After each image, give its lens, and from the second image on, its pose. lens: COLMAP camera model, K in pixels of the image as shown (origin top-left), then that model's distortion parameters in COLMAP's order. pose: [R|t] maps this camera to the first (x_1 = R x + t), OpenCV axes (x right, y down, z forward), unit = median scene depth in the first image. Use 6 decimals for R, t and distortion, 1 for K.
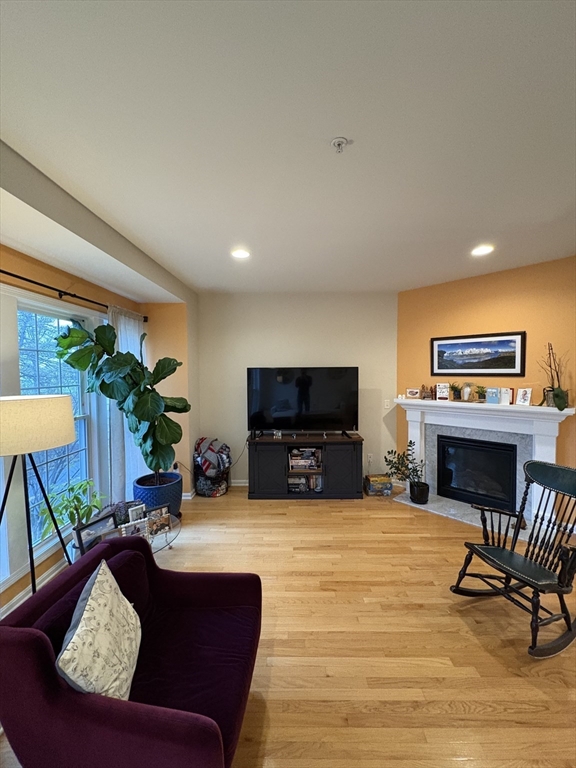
lens RADIAL K [[304.3, 0, 286.5], [0, 304.3, 384.5], [0, 0, 1]] dist [0.000324, -0.000361]
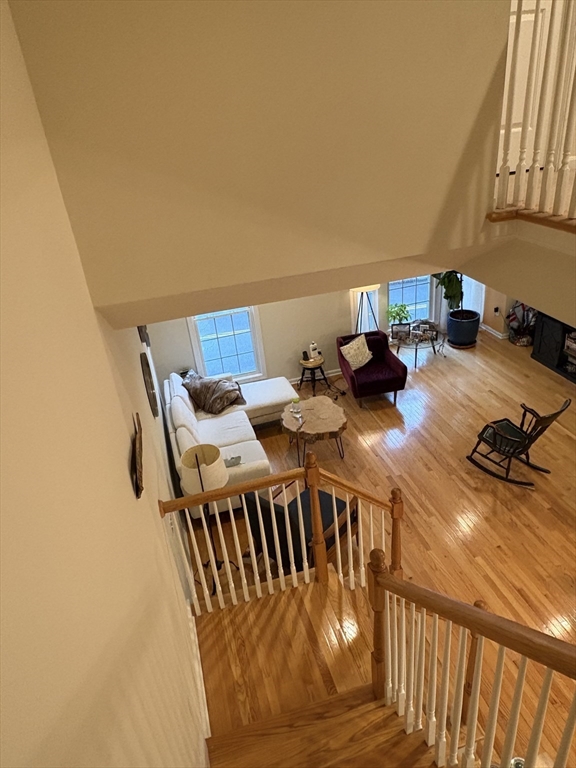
lens RADIAL K [[533.5, 0, 285.6], [0, 533.5, 382.2], [0, 0, 1]] dist [-0.002425, -0.000114]
pose [[0.283211, 0.440203, -0.852064, 1.401907], [0.056427, 0.879251, 0.473005, -0.560547], [0.957396, -0.182040, 0.224174, -0.373379]]
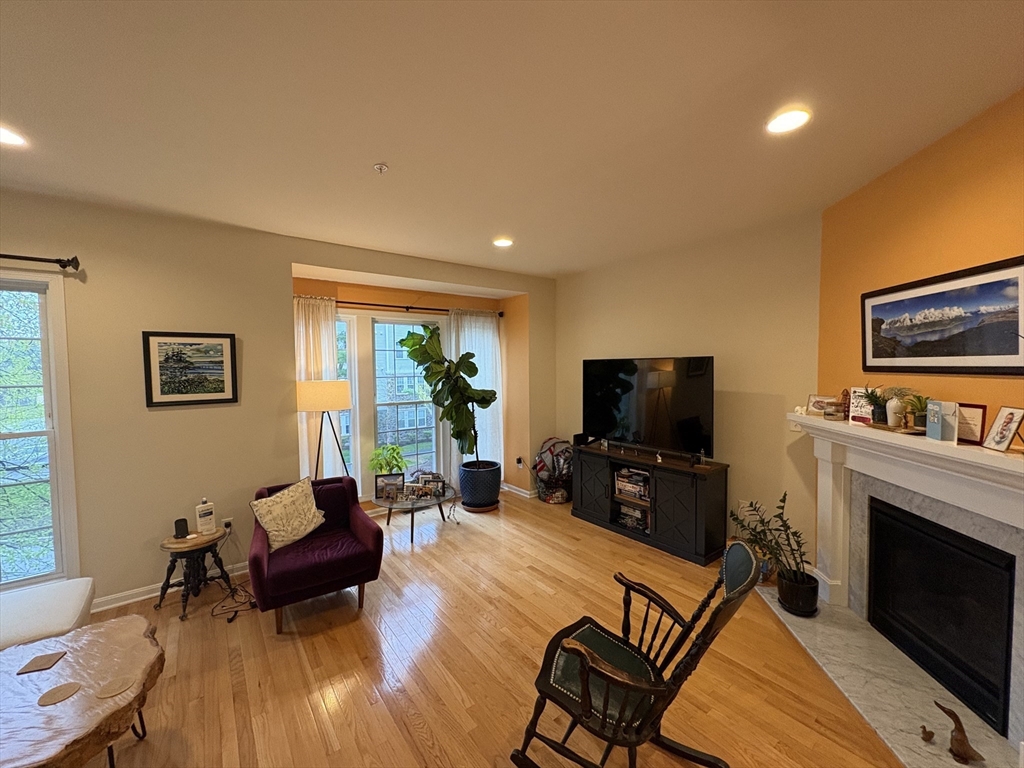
lens RADIAL K [[405.8, 0, 509.9], [0, 405.8, 383.8], [0, 0, 1]] dist [0.000324, -0.000361]
pose [[0.616088, 0.032996, -0.786986, 0.654916], [-0.024698, 0.999440, 0.022569, -0.010299], [0.787290, 0.005532, 0.616558, 0.166594]]
